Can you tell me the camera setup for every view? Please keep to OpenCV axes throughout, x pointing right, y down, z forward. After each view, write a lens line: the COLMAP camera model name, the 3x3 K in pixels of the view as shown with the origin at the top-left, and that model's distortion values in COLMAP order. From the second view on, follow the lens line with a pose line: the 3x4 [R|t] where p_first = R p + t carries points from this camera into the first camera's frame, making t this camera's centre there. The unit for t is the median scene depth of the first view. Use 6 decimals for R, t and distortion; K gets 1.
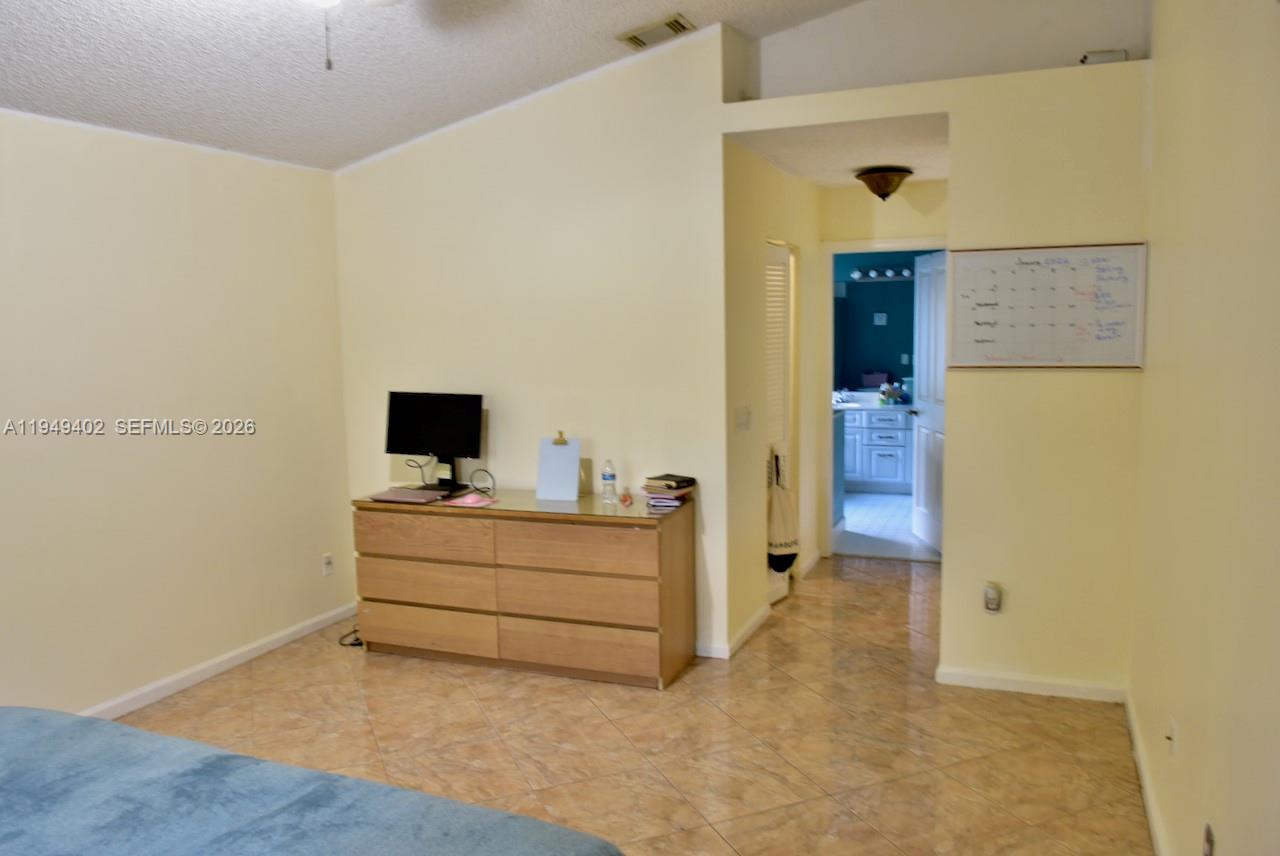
lens RADIAL K [[941.9, 0, 637.0], [0, 941.9, 436.9], [0, 0, 1]] dist [-0.044929, -0.015654]
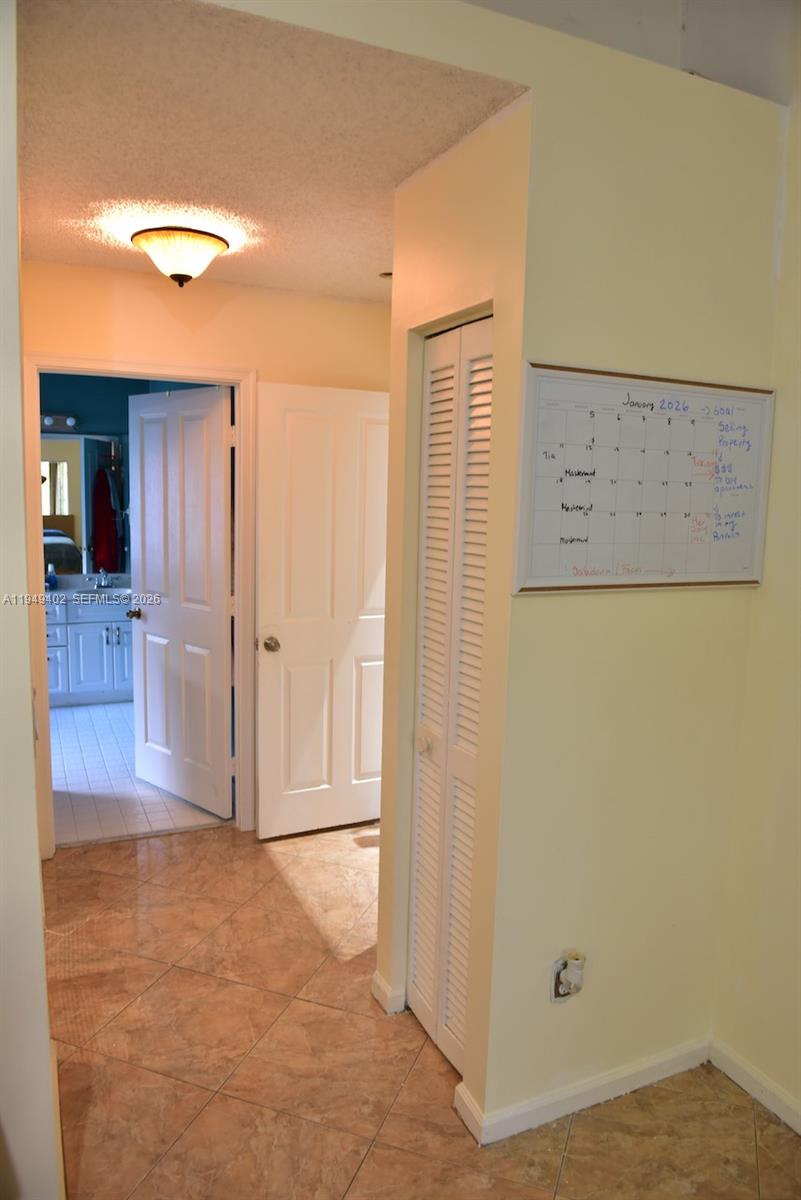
lens RADIAL K [[830.9, 0, 400.4], [0, 830.9, 606.0], [0, 0, 1]] dist [-0.042627, 0.000271]
pose [[0.669111, -0.066164, 0.740211, -0.053424], [0.044272, 0.997809, 0.049170, -0.085264], [-0.741843, -0.000129, 0.670574, 0.693344]]
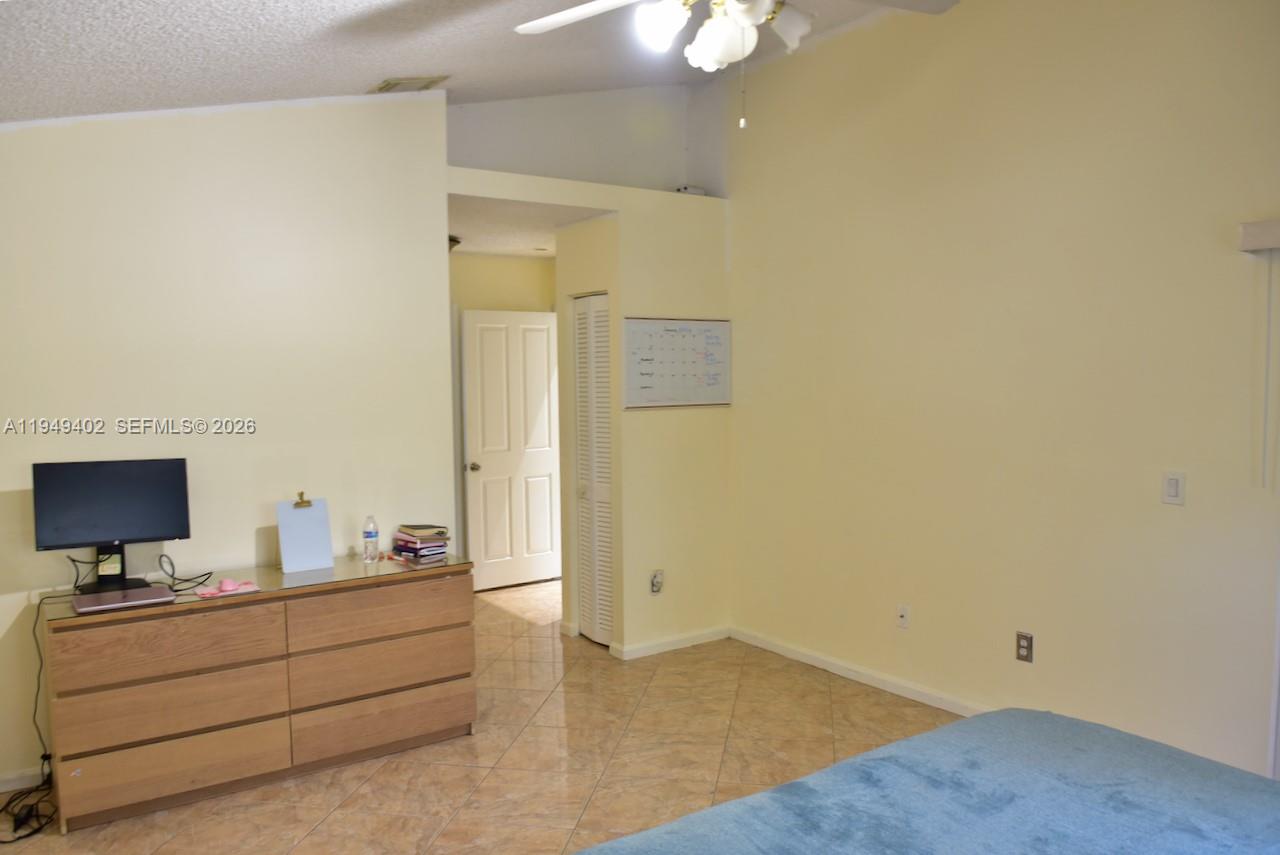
lens RADIAL K [[941.9, 0, 634.1], [0, 941.9, 425.3], [0, 0, 1]] dist [-0.044929, -0.015654]
pose [[0.538415, -0.036528, 0.841888, -0.701572], [0.095173, 0.995304, -0.017682, -0.025050], [-0.837288, 0.089645, 0.539363, 0.279281]]
